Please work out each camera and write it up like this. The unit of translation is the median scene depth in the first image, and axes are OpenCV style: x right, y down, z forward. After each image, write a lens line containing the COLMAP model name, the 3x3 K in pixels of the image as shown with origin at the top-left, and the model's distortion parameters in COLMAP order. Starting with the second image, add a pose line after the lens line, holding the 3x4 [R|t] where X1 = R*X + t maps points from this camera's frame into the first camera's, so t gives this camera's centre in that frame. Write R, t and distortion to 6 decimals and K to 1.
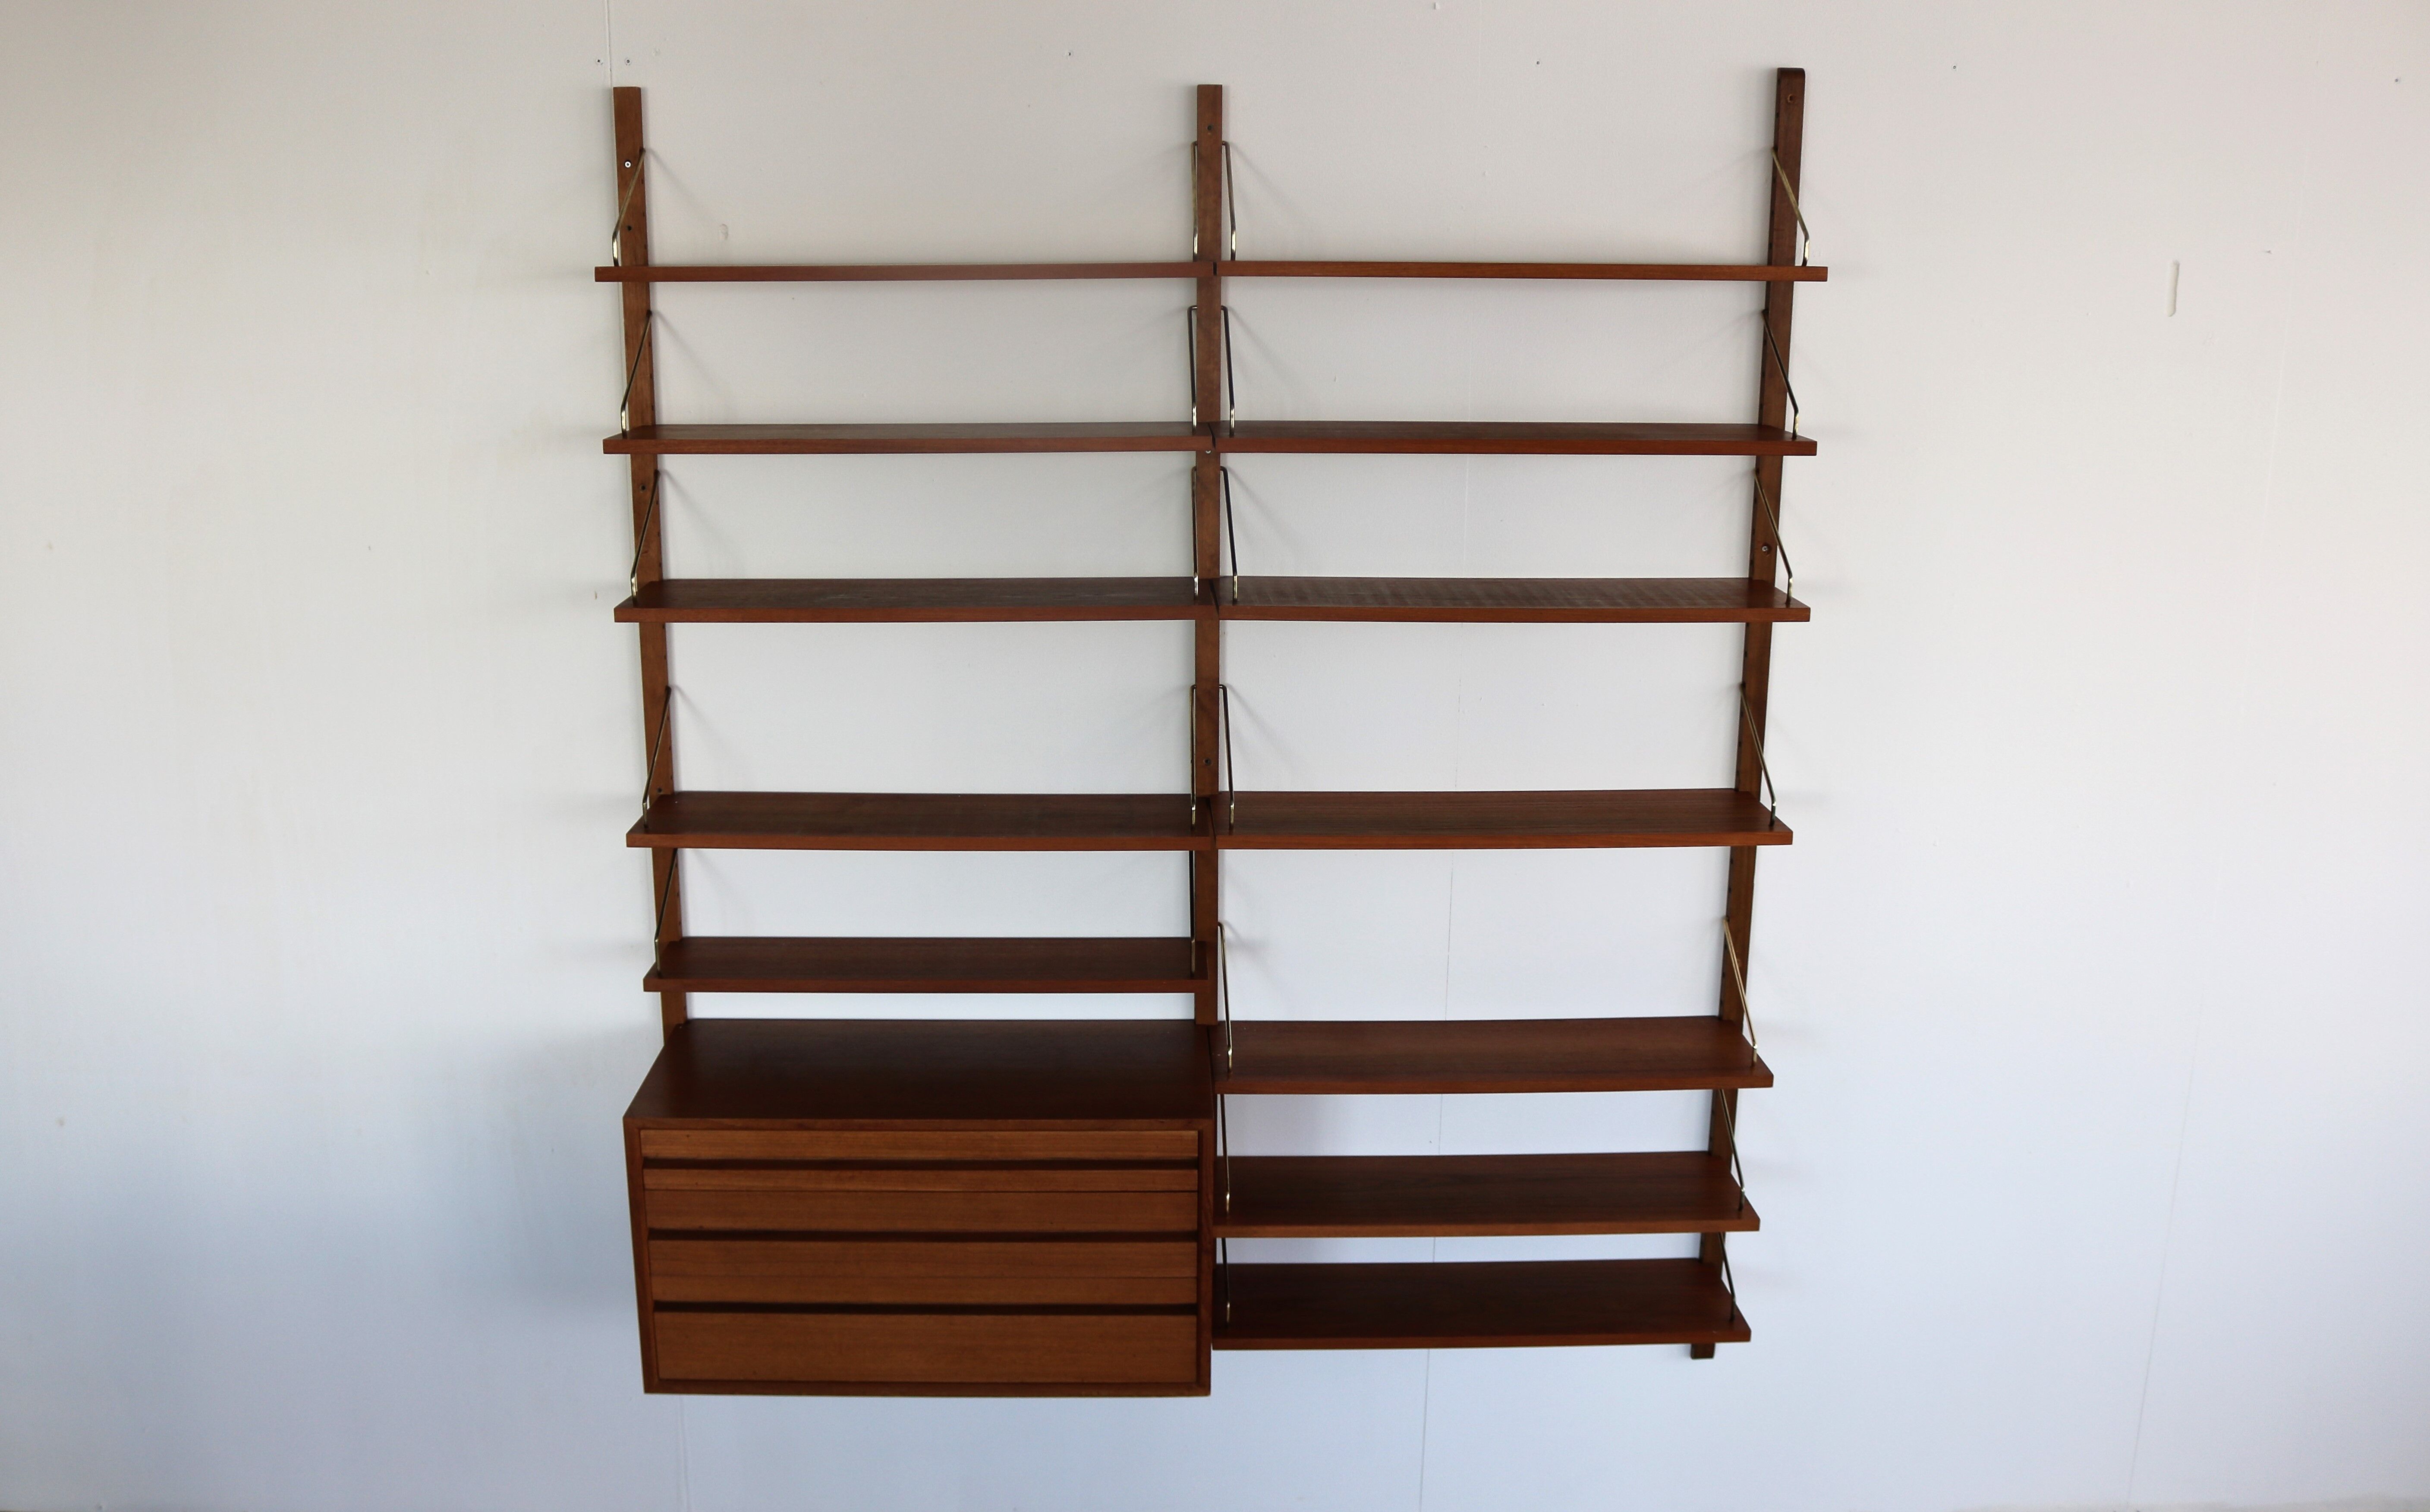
lens RADIAL K [[2156.1, 0, 1162.3], [0, 2156.1, 759.5], [0, 0, 1]] dist [-0.143190, 0.100767]
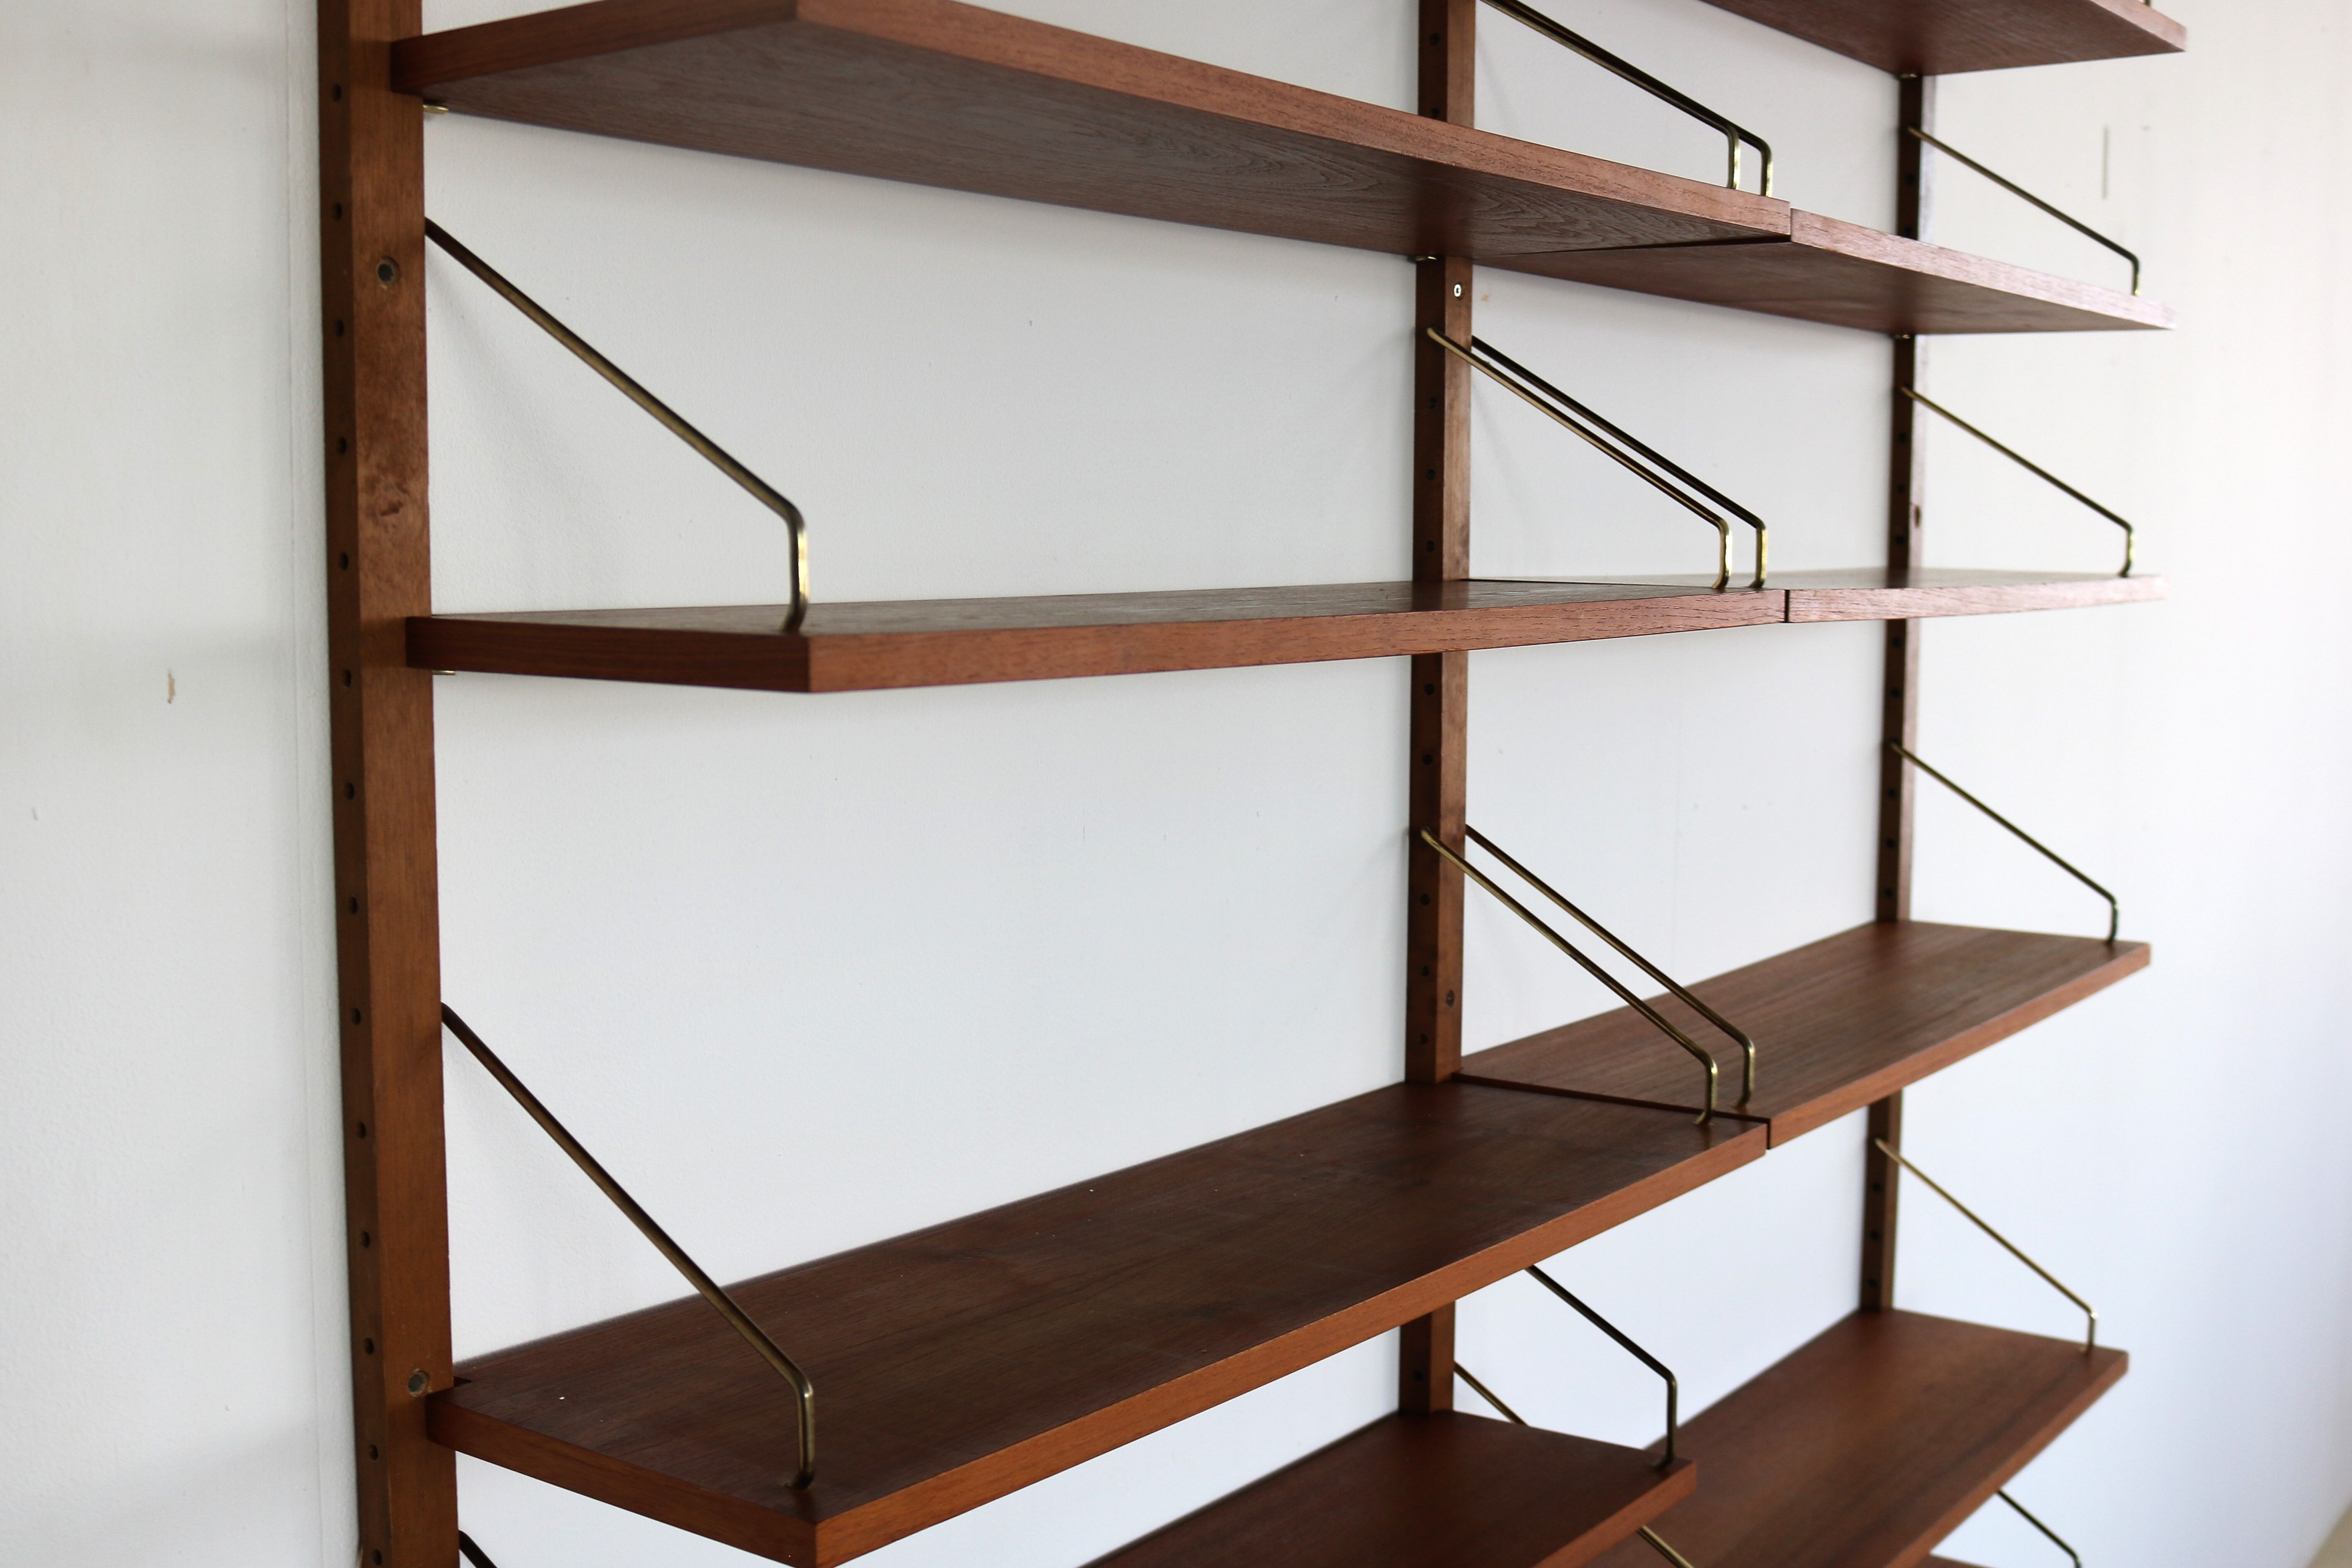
lens RADIAL K [[2603.7, 0, 1176.0], [0, 2603.7, 784.0], [0, 0, 1]] dist [-0.085257, 0.007169]
pose [[0.608011, -0.078725, 0.790016, -0.459409], [0.185217, 0.981680, -0.044722, -0.030631], [-0.772022, 0.173516, 0.611453, 0.752607]]
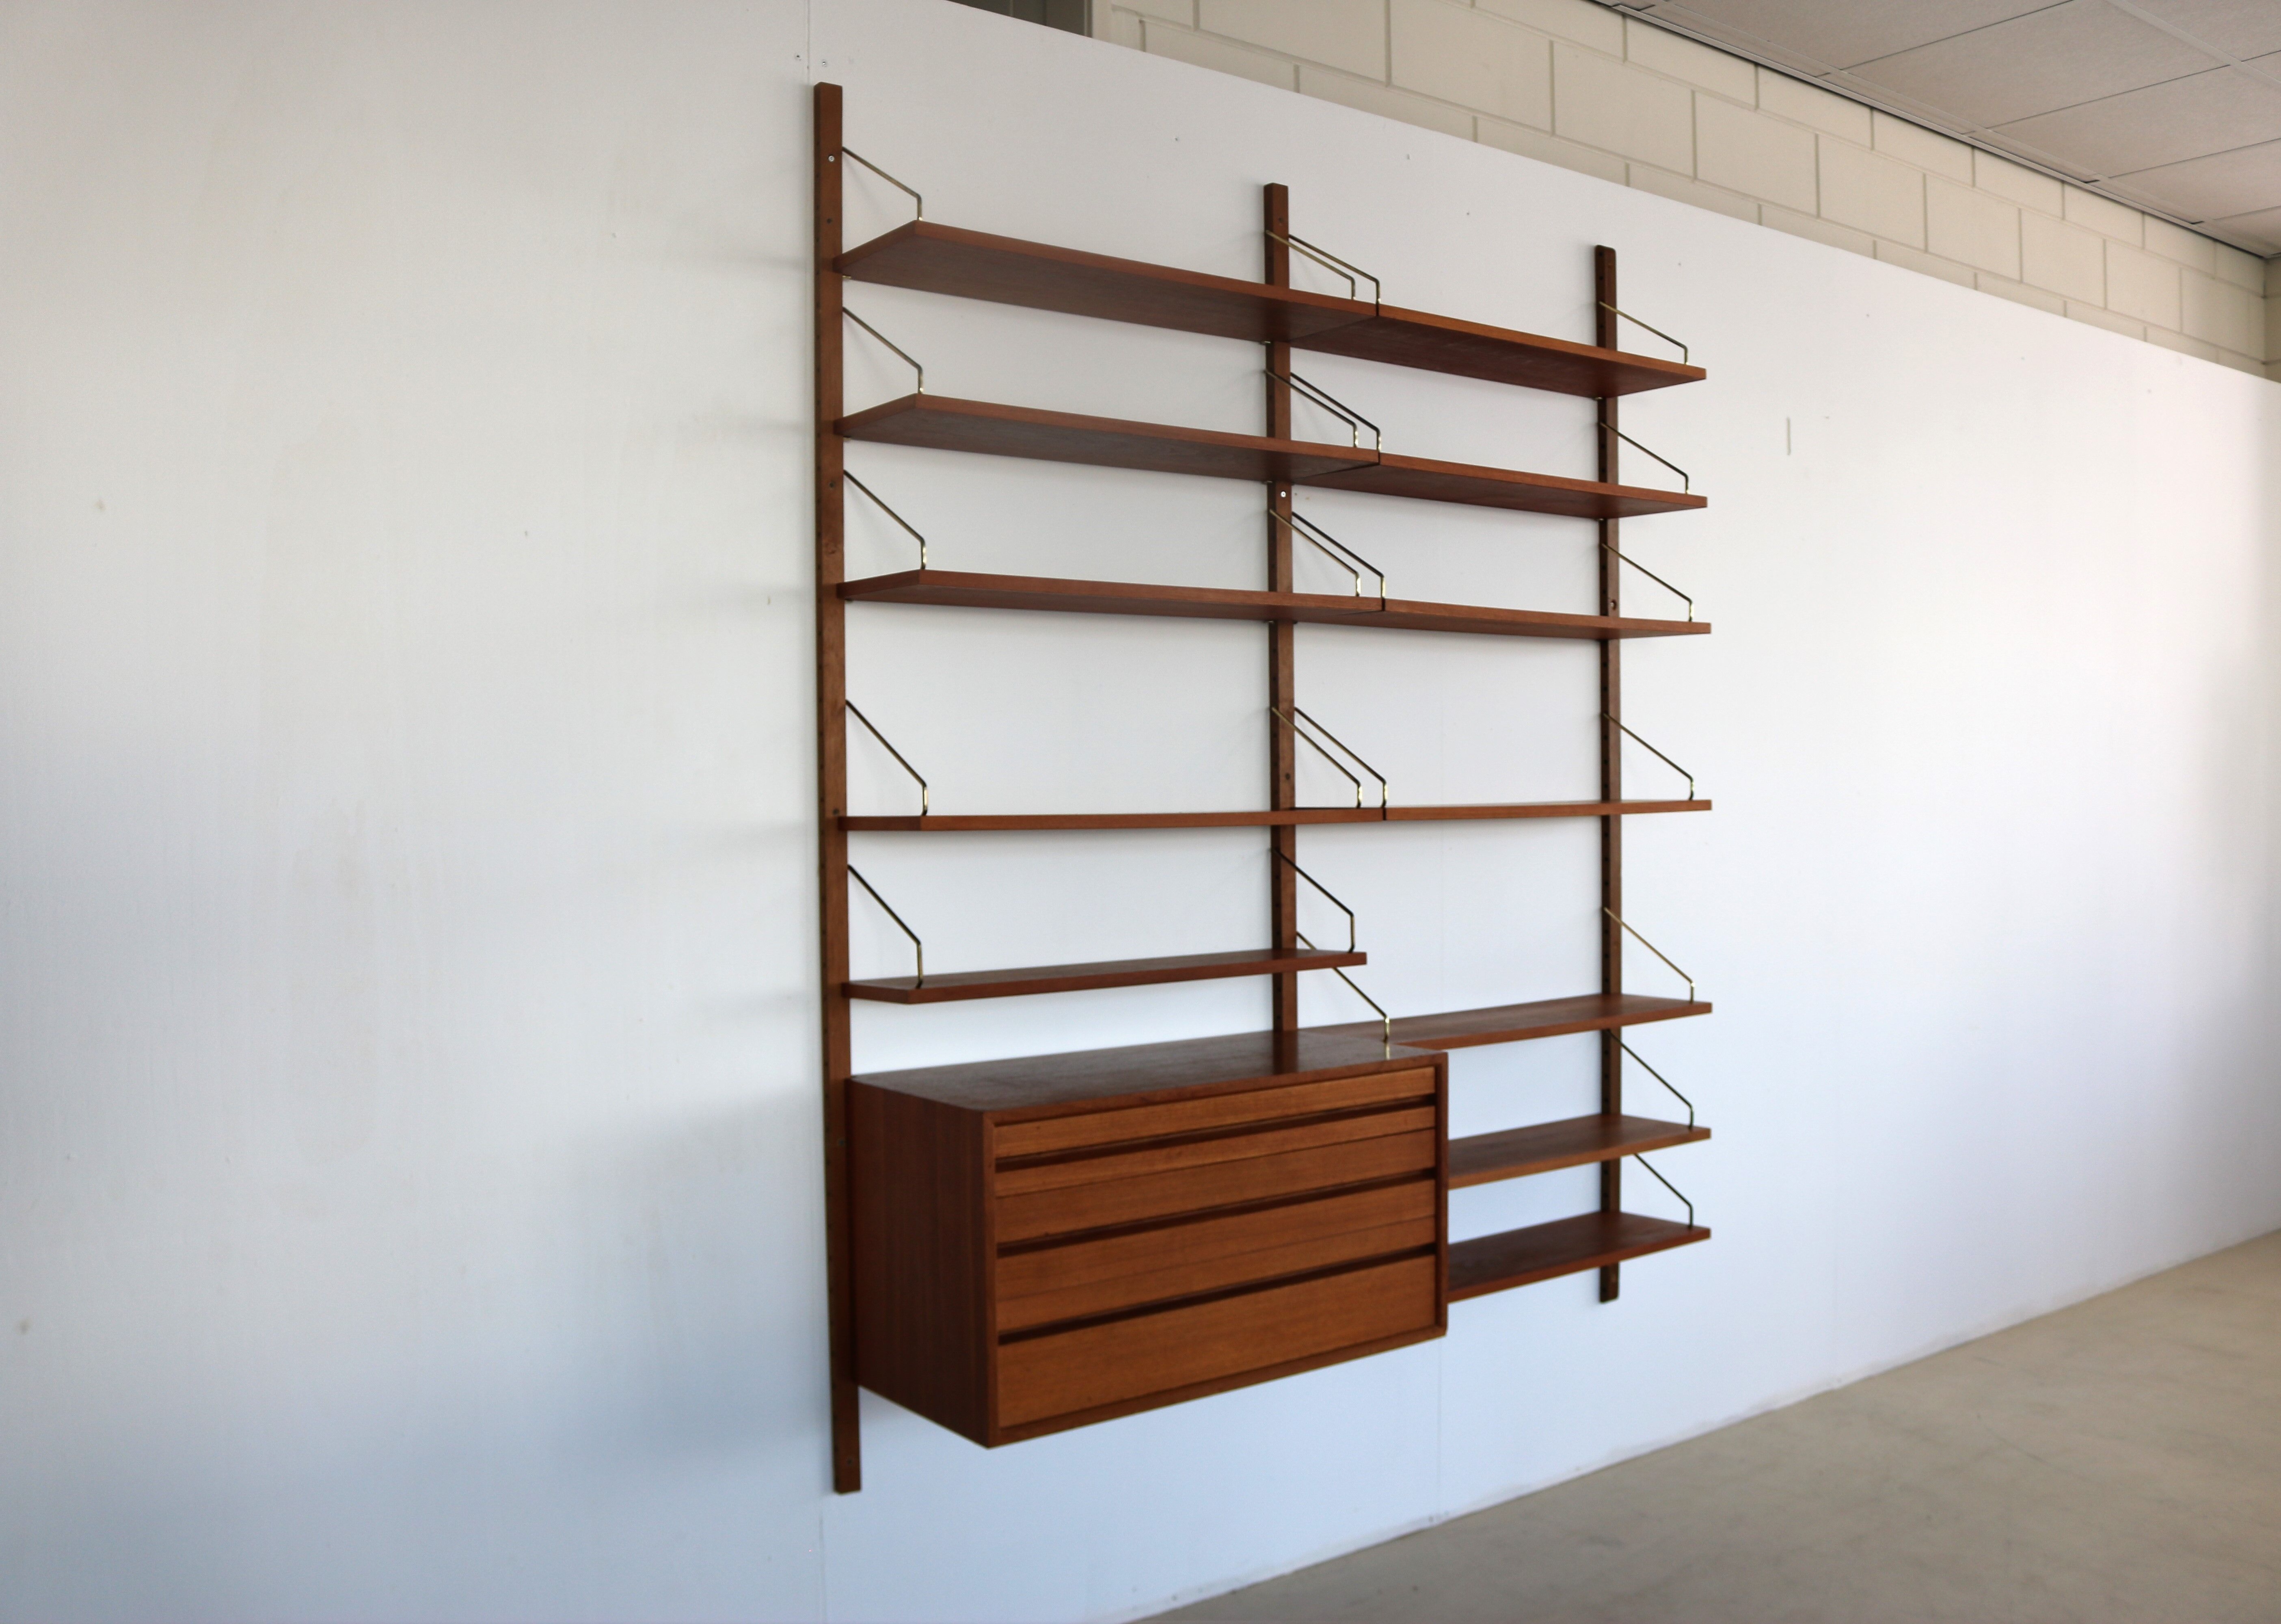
lens RADIAL K [[2019.9, 0, 1206.8], [0, 2019.9, 824.3], [0, 0, 1]] dist [-0.144968, 0.083176]
pose [[0.791297, -0.022549, 0.611016, -0.679345], [0.156561, 0.973477, -0.166829, 0.201158], [-0.591048, 0.227673, 0.773840, 0.249598]]
